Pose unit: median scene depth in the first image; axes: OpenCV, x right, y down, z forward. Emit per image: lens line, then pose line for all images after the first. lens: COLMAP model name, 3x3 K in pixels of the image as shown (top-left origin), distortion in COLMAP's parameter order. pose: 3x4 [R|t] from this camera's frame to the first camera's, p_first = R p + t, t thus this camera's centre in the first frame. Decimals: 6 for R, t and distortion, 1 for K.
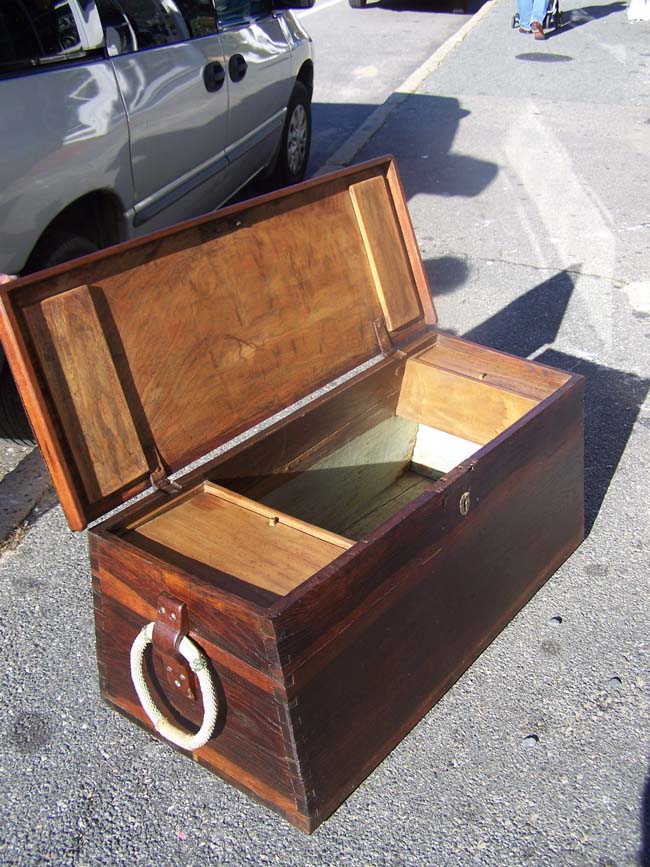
lens RADIAL K [[973.3, 0, 325.0], [0, 973.3, 433.5], [0, 0, 1]] dist [-0.098250, -0.003208]
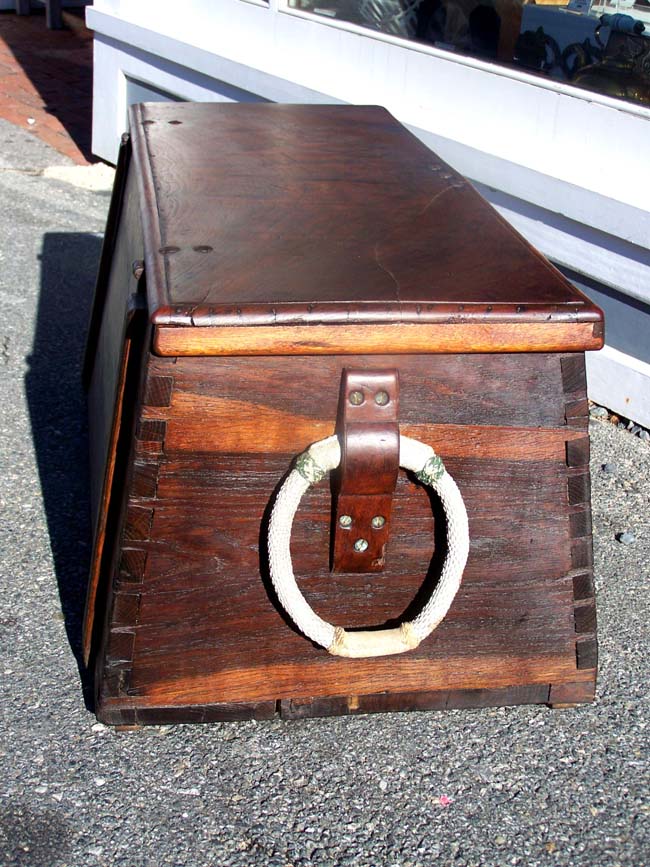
lens RADIAL K [[1449.8, 0, 325.0], [0, 1449.8, 433.5], [0, 0, 1]] dist [-0.130401, 0.062137]
pose [[0.685950, -0.227585, 0.691142, -0.724224], [0.303973, 0.952605, 0.011993, 0.173048], [-0.661115, 0.201862, 0.722619, 0.366175]]
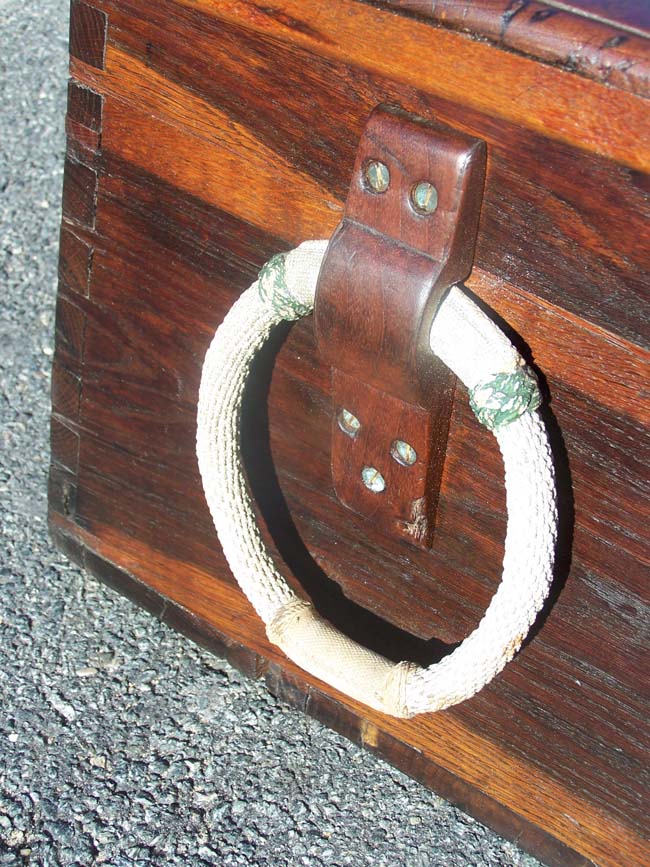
lens RADIAL K [[1449.8, 0, 325.0], [0, 1449.8, 433.5], [0, 0, 1]] dist [-0.130401, 0.062137]
pose [[0.997238, 0.066000, 0.034057, -0.175923], [-0.070318, 0.986635, 0.146994, 0.180223], [-0.023900, -0.148982, 0.988551, 0.574233]]
